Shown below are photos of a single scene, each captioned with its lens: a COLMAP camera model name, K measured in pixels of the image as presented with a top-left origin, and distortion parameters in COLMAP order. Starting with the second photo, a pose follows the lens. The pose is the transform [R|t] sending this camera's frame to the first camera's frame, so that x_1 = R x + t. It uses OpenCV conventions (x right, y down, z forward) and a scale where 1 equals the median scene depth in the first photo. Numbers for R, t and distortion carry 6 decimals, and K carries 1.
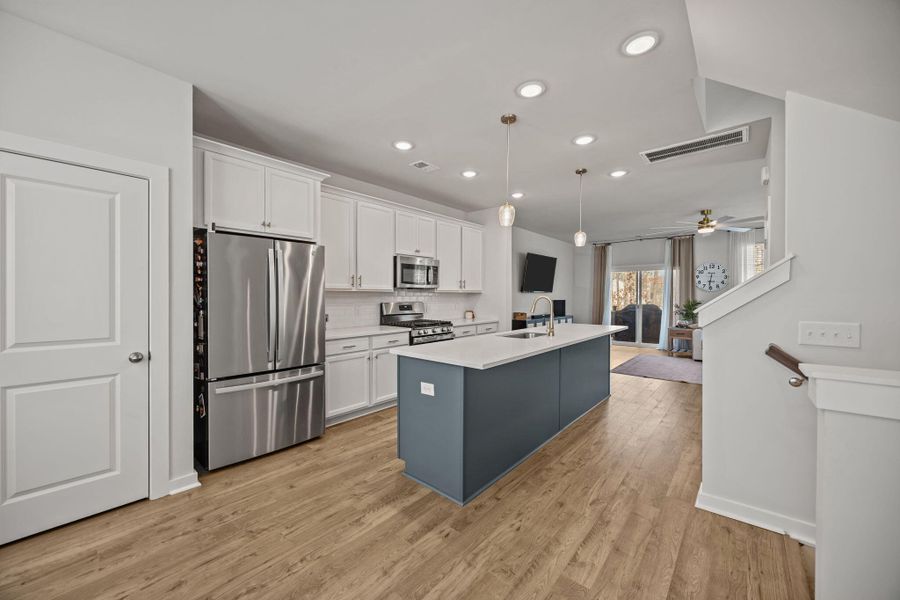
lens RADIAL K [[344.4, 0, 449.7], [0, 344.4, 295.3], [0, 0, 1]] dist [-0.002435, -0.000244]
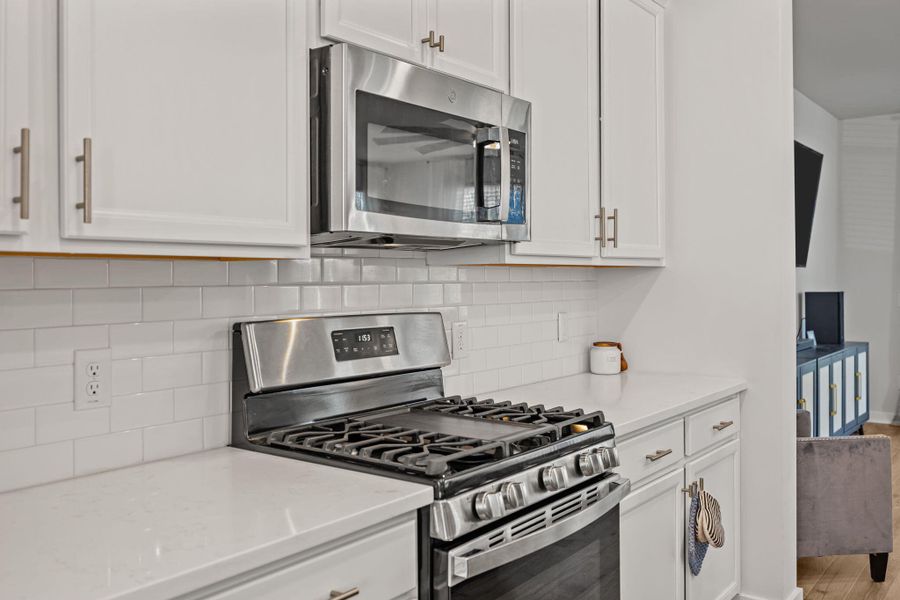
lens RADIAL K [[796.1, 0, 450.5], [0, 796.1, 272.3], [0, 0, 1]] dist [-0.014374, -0.007340]
pose [[0.997942, -0.002571, 0.064067, -0.112424], [0.003001, 0.999974, -0.006613, -0.000429], [-0.064048, 0.006791, 0.997924, 0.570122]]
